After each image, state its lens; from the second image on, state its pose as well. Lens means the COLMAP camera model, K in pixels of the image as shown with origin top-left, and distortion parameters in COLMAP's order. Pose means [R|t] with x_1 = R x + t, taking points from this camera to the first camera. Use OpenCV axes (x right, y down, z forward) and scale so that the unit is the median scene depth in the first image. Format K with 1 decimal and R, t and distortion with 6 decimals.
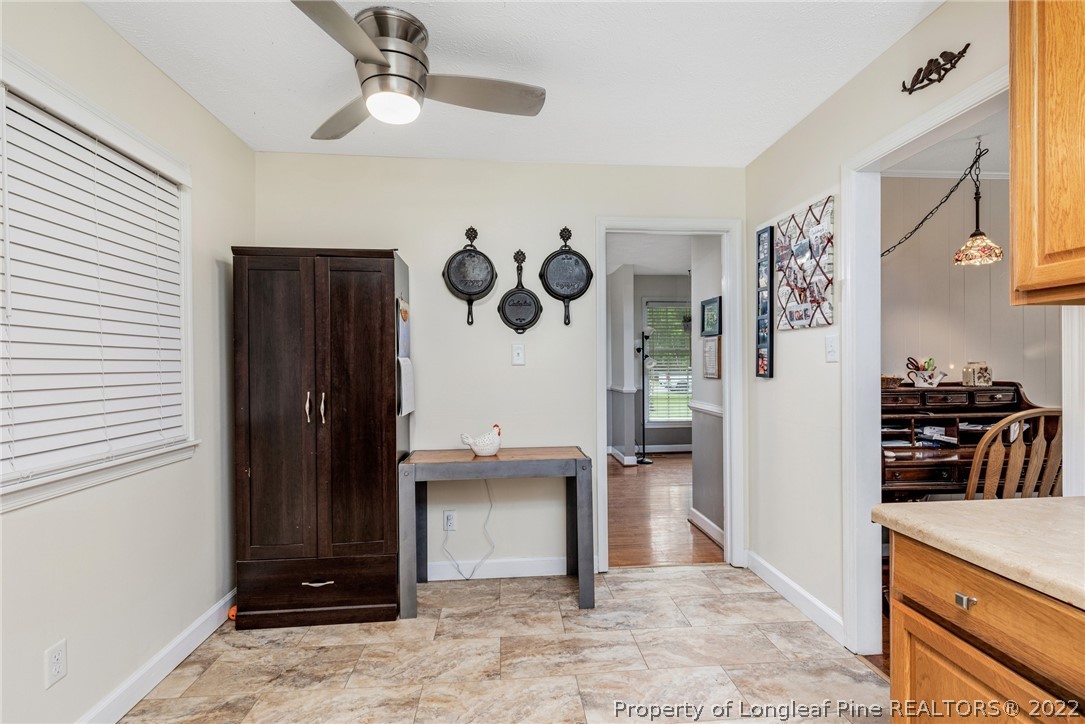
lens RADIAL K [[495.3, 0, 546.6], [0, 495.3, 366.7], [0, 0, 1]] dist [0.001801, 0.000110]
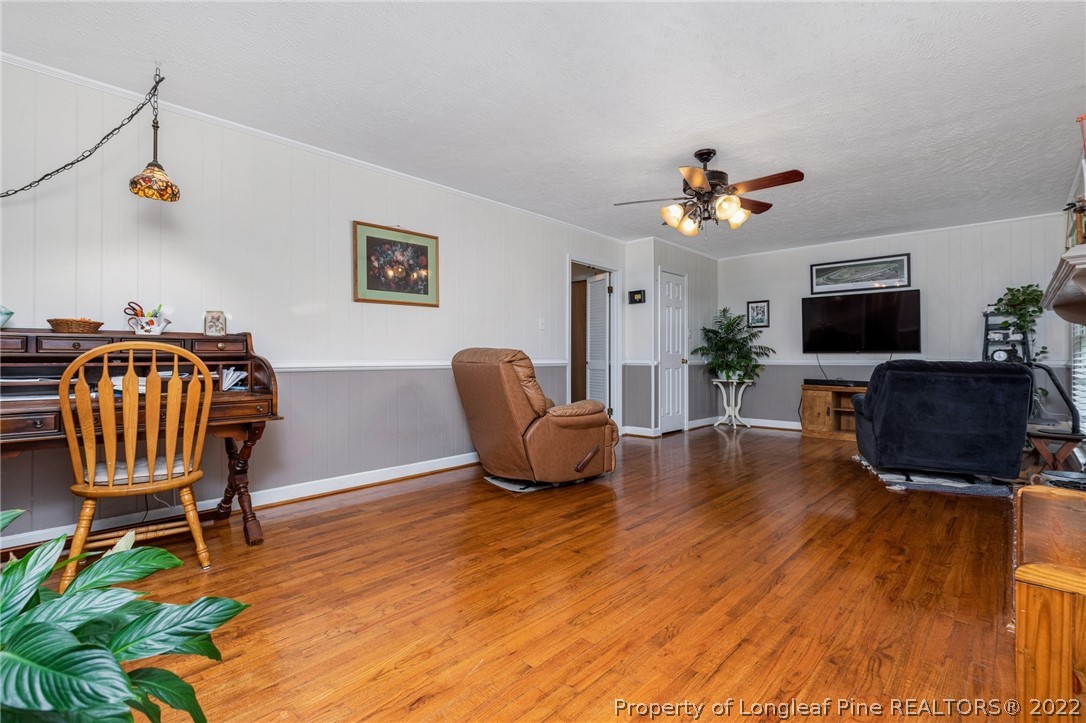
lens RADIAL K [[518.6, 0, 543.0], [0, 518.6, 361.5], [0, 0, 1]] dist [0.000706, -0.000473]
pose [[0.739055, 0.003288, 0.673637, 0.814713], [-0.001682, 0.999994, -0.003035, 0.111865], [-0.673643, 0.001110, 0.739056, -0.229913]]
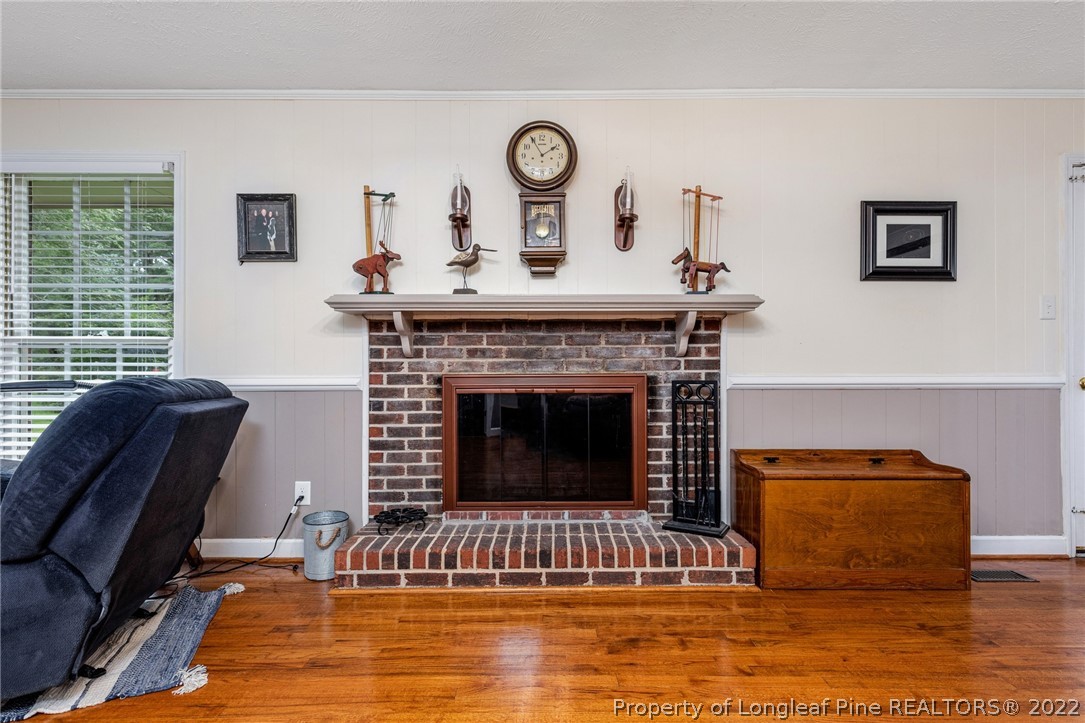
lens RADIAL K [[495.3, 0, 546.6], [0, 495.3, 366.2], [0, 0, 1]] dist [0.001801, 0.000110]
pose [[-0.995543, 0.008303, 0.093938, 2.206557], [0.008527, 0.999962, 0.001977, 0.085805], [-0.093918, 0.002770, -0.995576, 0.863033]]
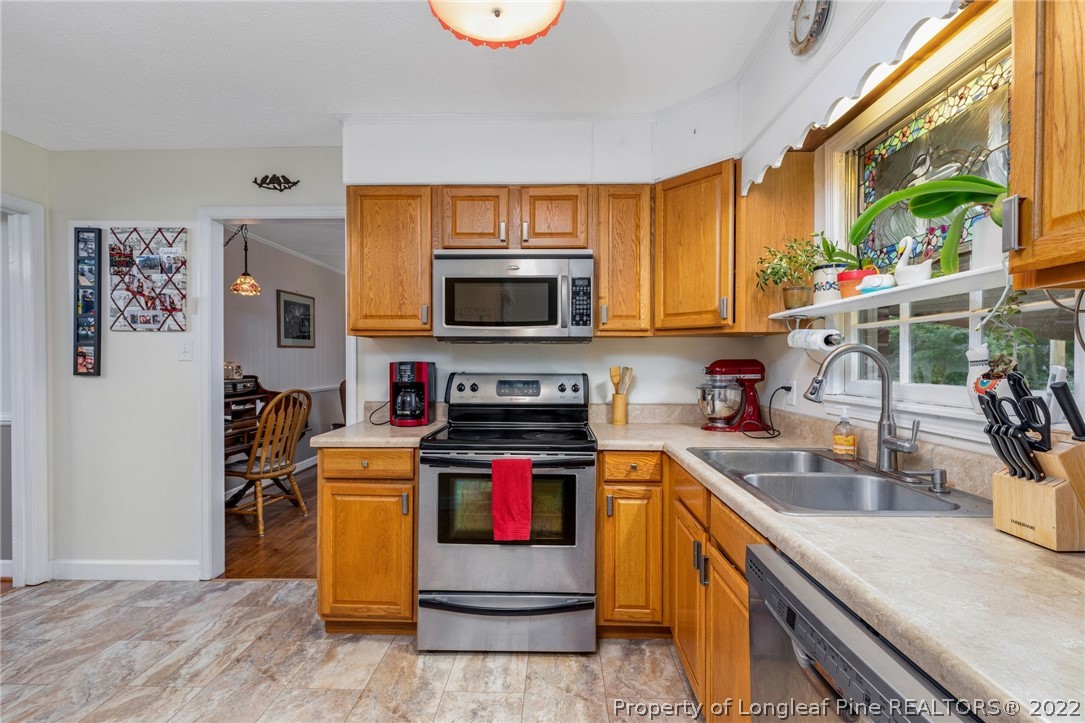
lens RADIAL K [[480.9, 0, 542.2], [0, 480.9, 366.0], [0, 0, 1]] dist [-0.000181, -0.000216]
pose [[0.118354, -0.001888, 0.992970, -0.470948], [0.002778, 0.999995, 0.001570, 0.003614], [-0.992968, 0.002573, 0.118358, -0.035034]]
